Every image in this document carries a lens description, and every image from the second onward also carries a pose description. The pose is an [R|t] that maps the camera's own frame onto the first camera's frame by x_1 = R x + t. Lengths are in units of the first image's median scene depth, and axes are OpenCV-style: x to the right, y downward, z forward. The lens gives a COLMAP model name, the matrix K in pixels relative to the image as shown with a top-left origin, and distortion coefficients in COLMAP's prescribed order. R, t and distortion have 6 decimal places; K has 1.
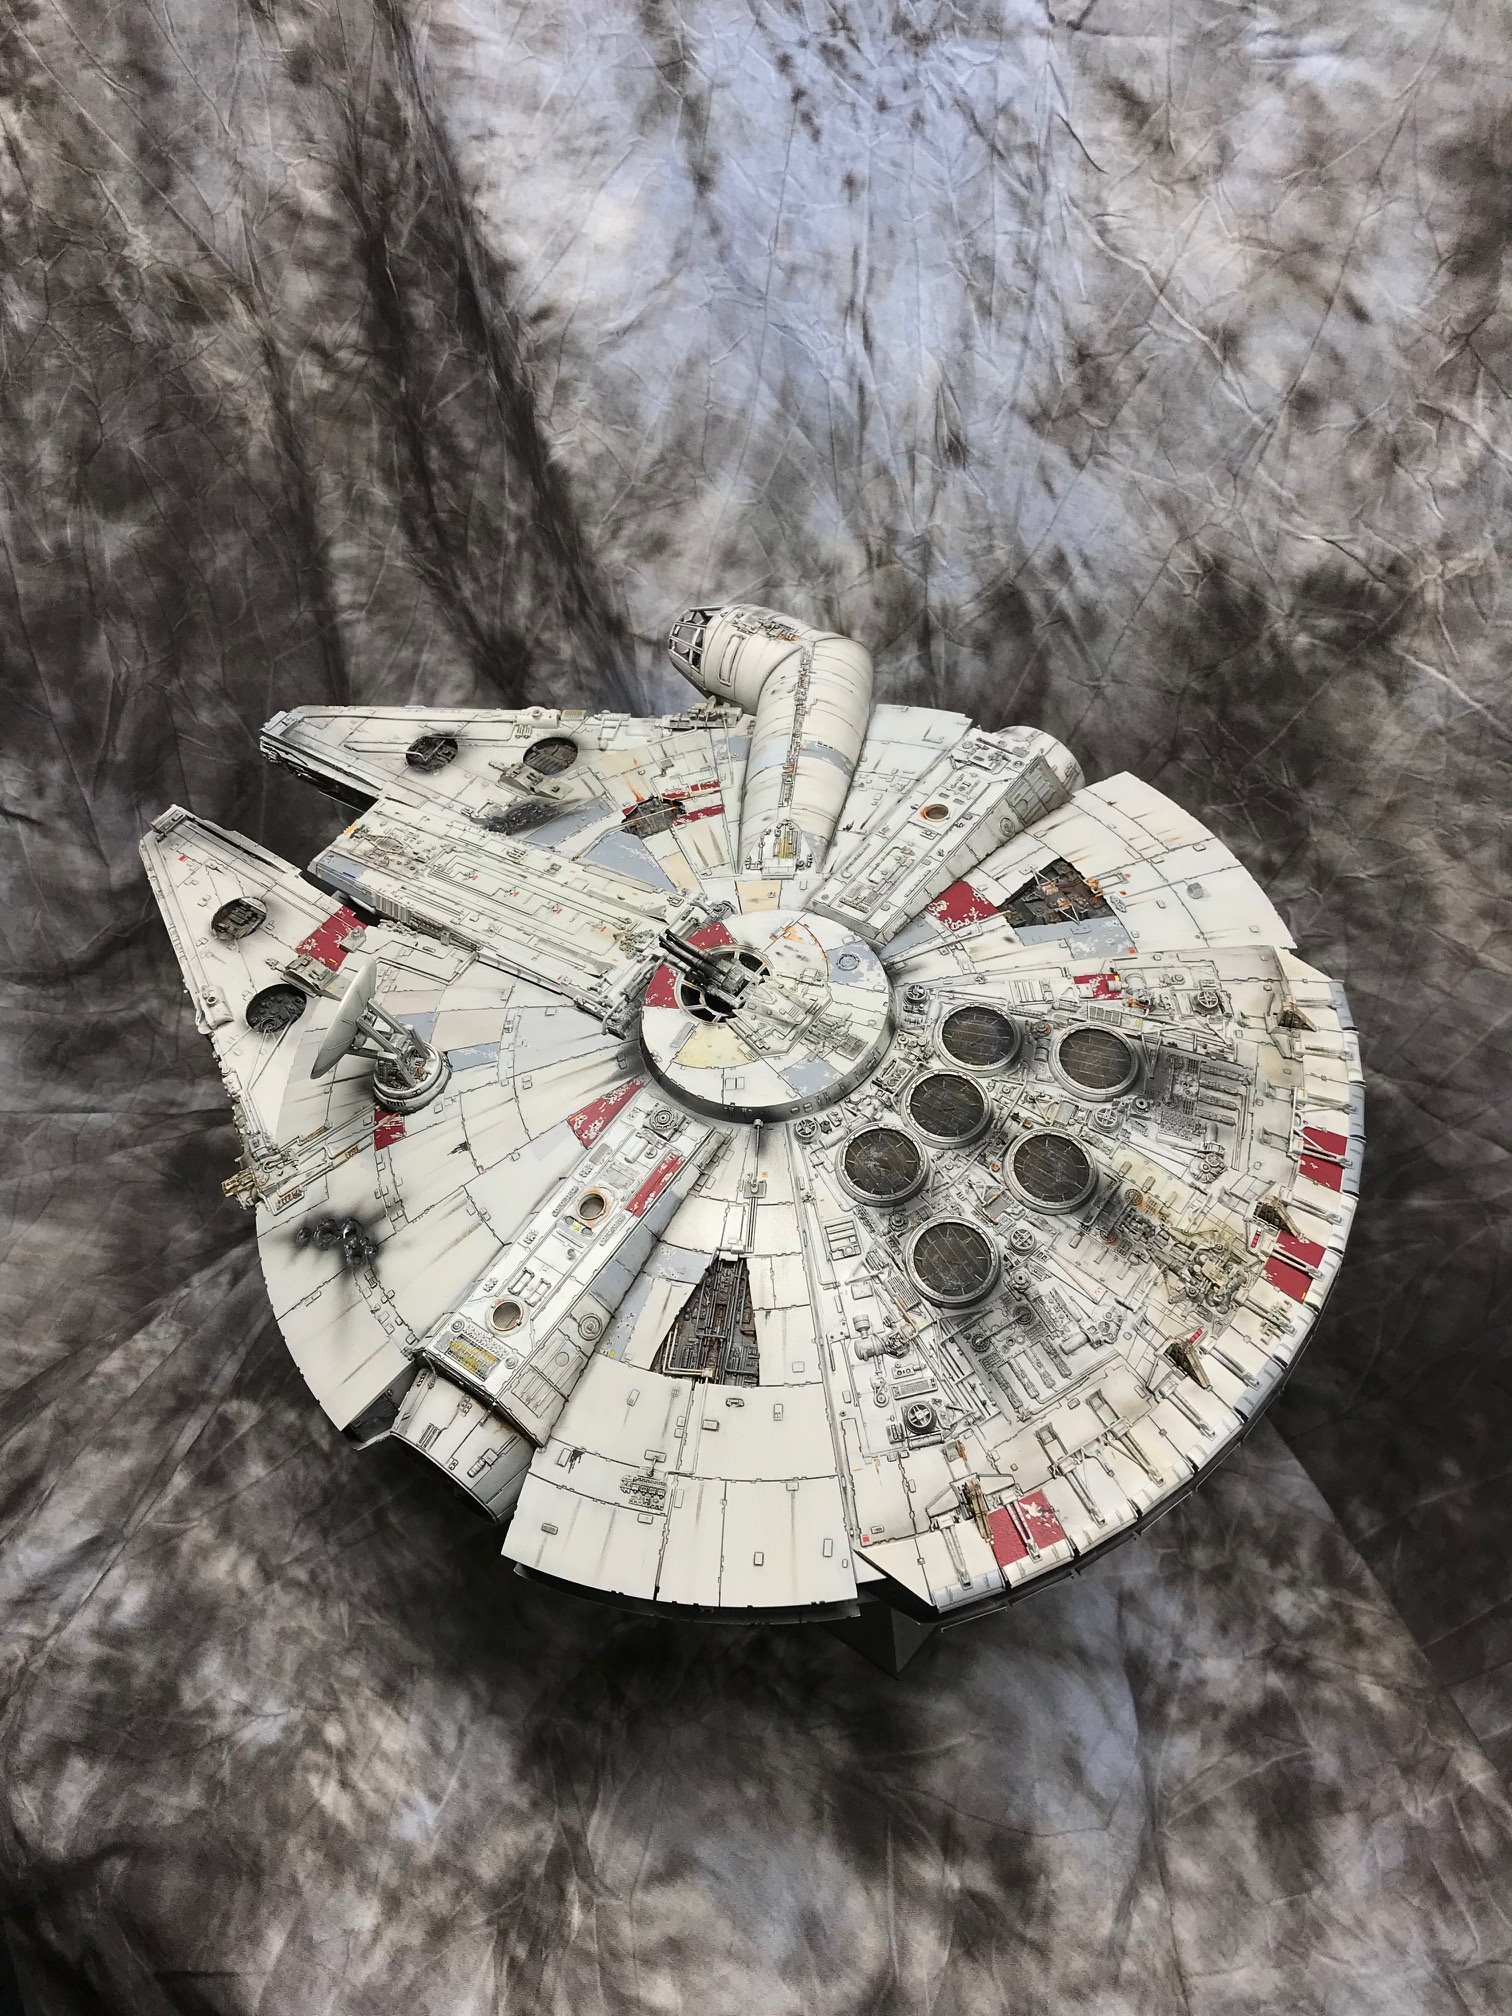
lens RADIAL K [[1716.3, 0, 744.0], [0, 1716.3, 959.0], [0, 0, 1]] dist [0.025157, -0.037881]
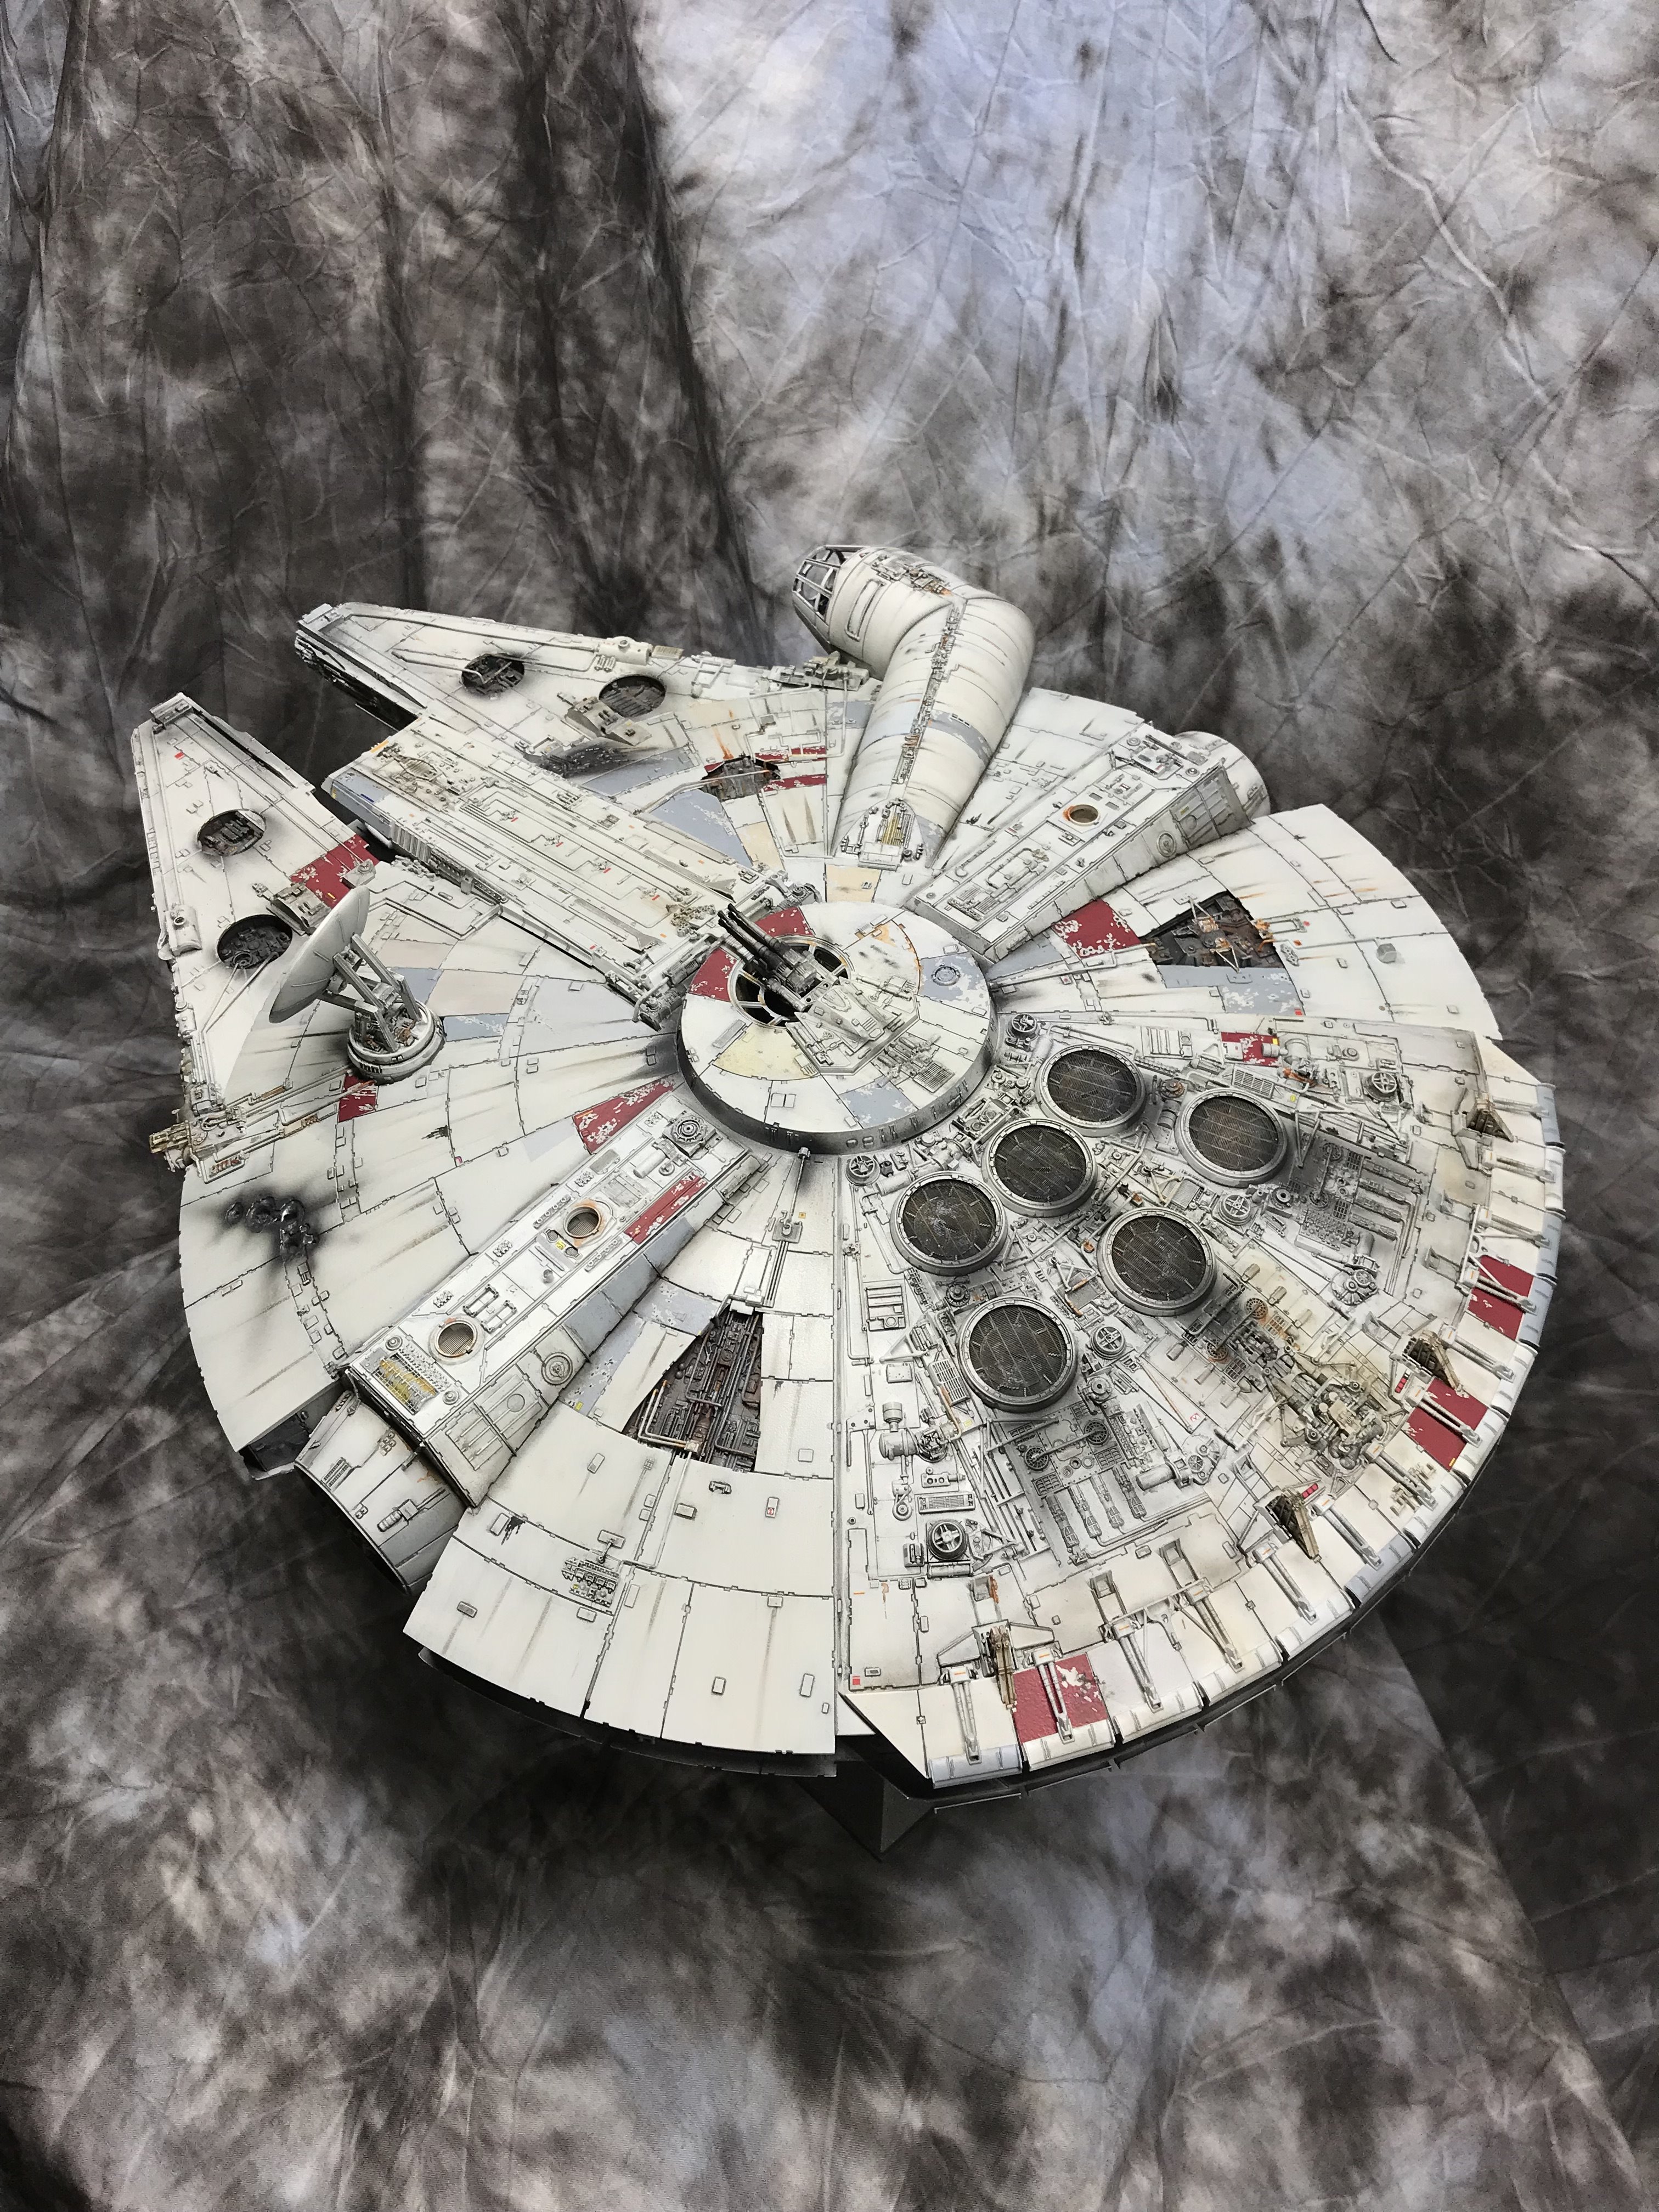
lens RADIAL K [[1883.2, 0, 823.7], [0, 1883.2, 1050.8], [0, 0, 1]] dist [0.025157, -0.037881]
pose [[0.989489, 0.143060, -0.021103, 0.028369], [-0.142944, 0.989707, 0.006913, 0.040474], [0.021874, -0.003824, 0.999753, 0.117005]]
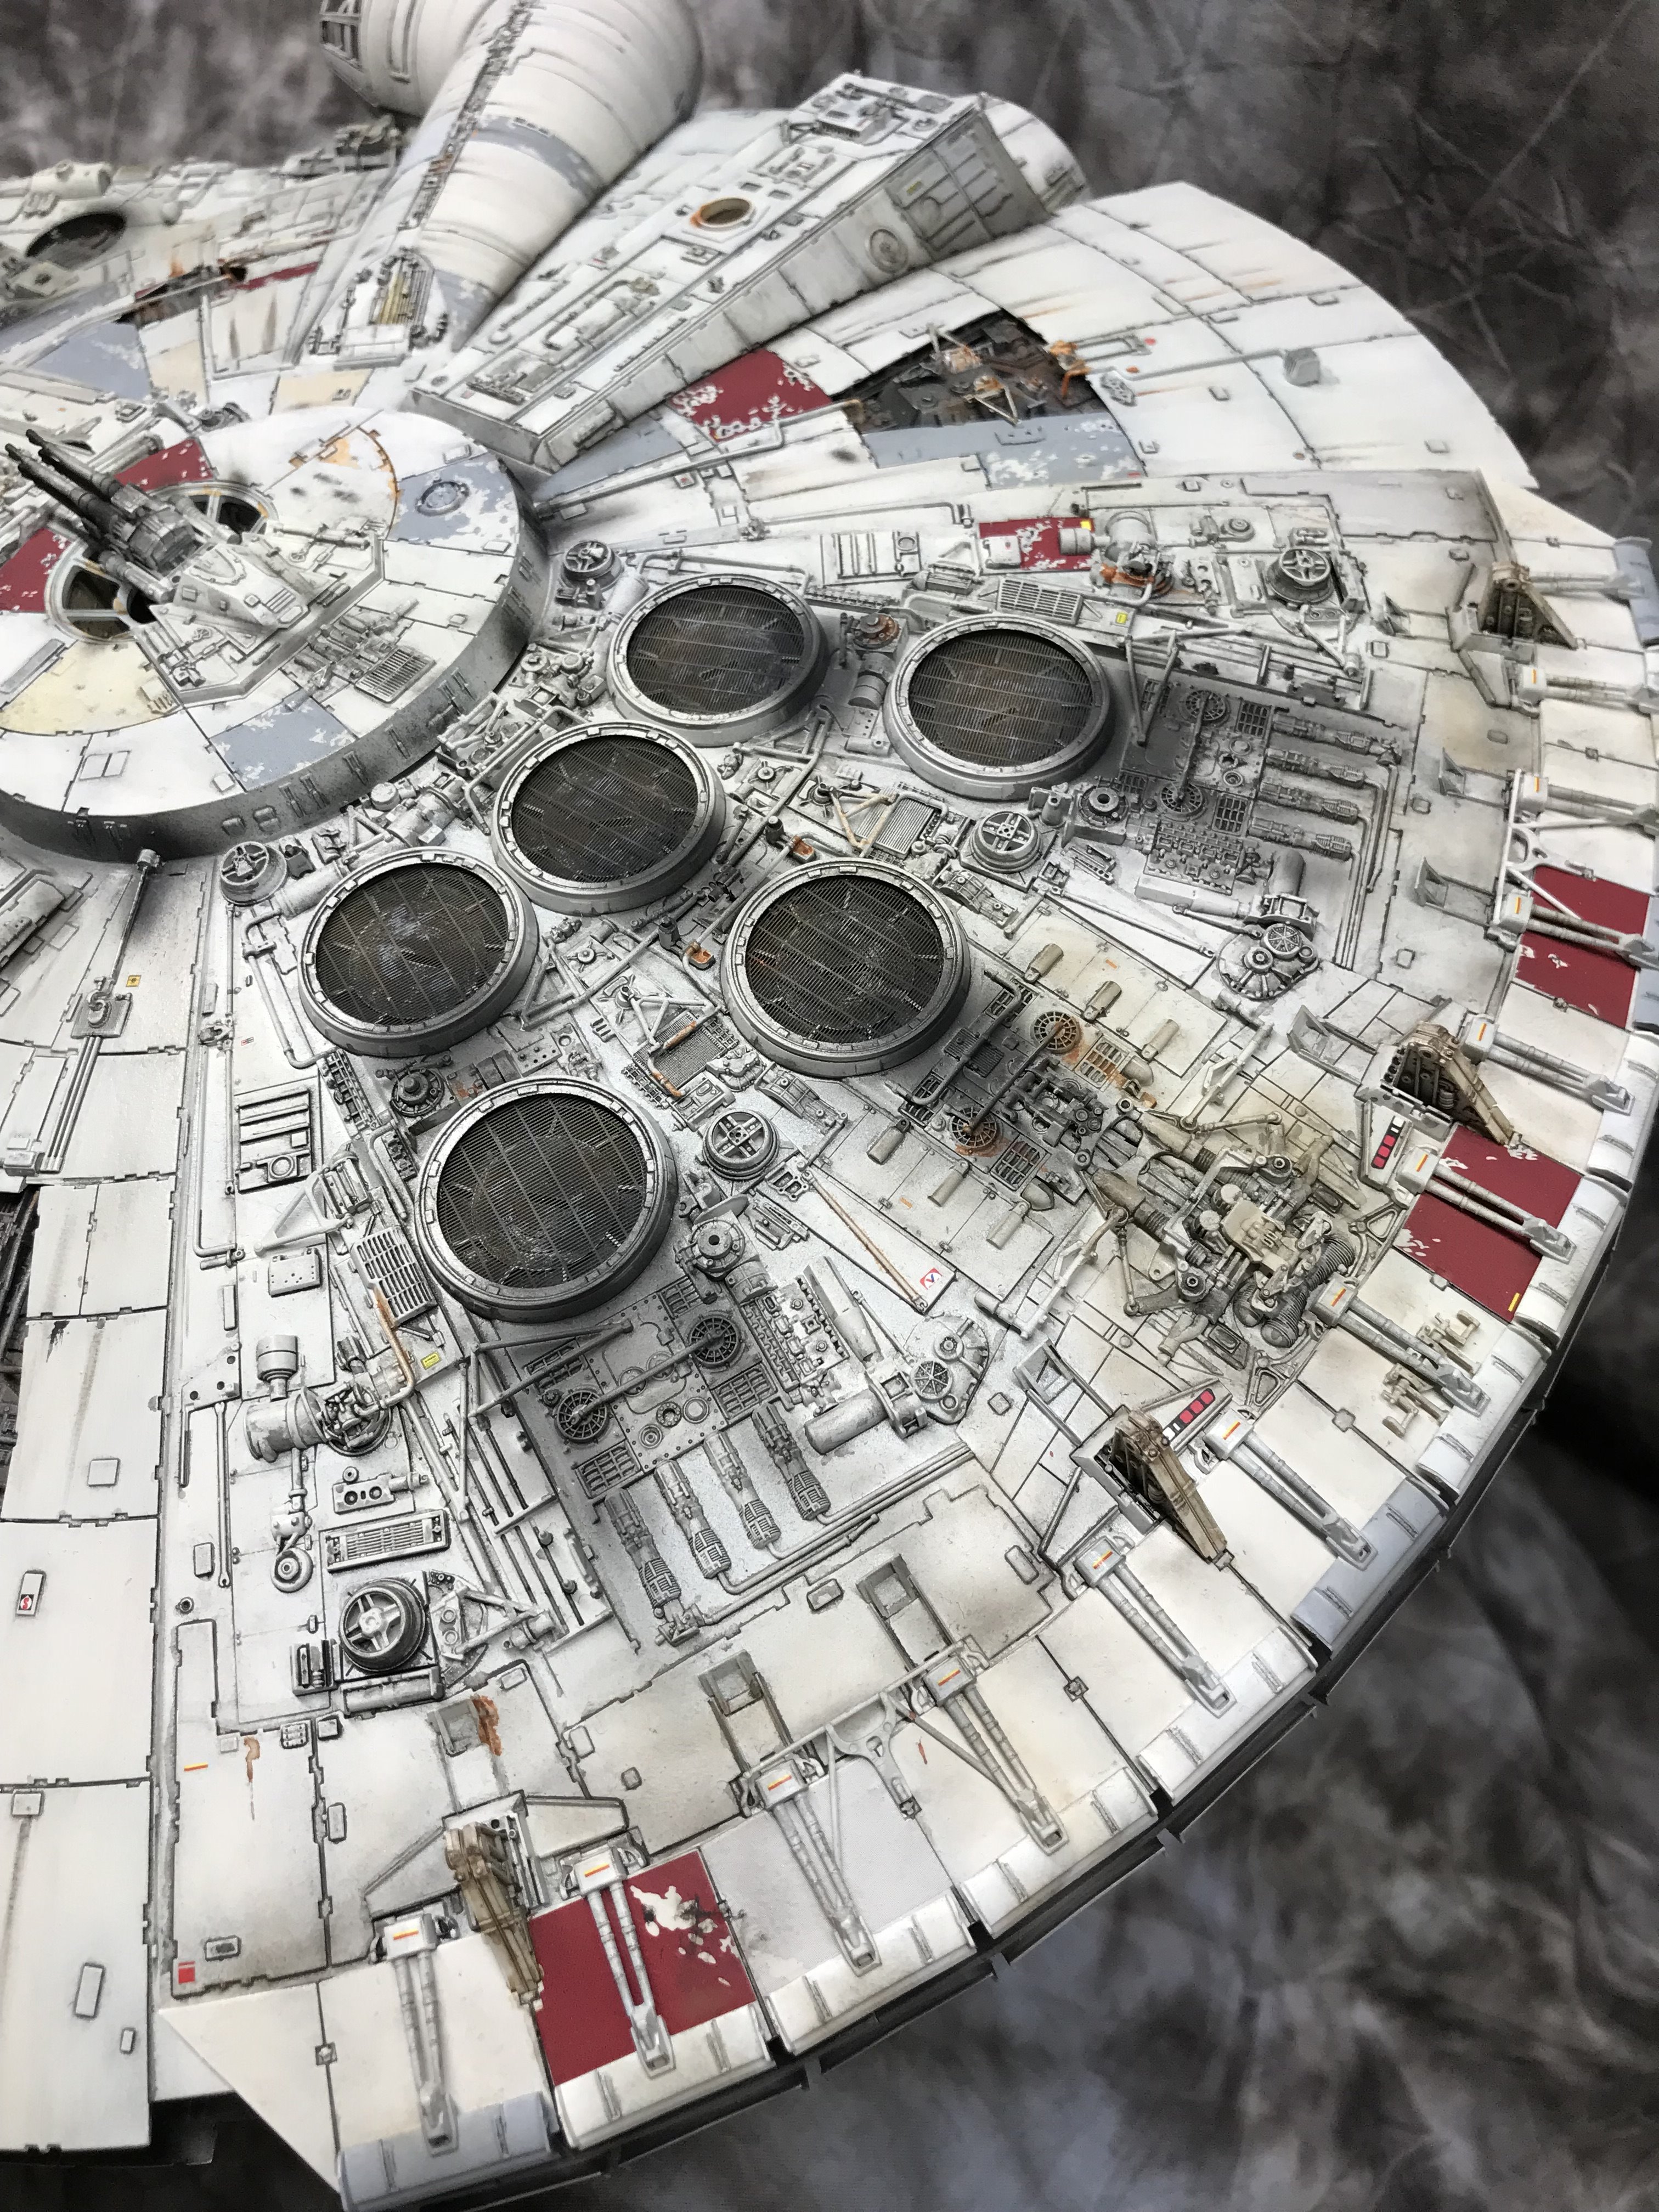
lens RADIAL K [[1883.2, 0, 836.5], [0, 1883.2, 1092.2], [0, 0, 1]] dist [0.025157, -0.037881]
pose [[0.998322, 0.009495, -0.057115, 0.189478], [-0.004773, 0.996599, 0.082262, 0.110561], [0.057702, -0.081851, 0.994973, 0.553809]]
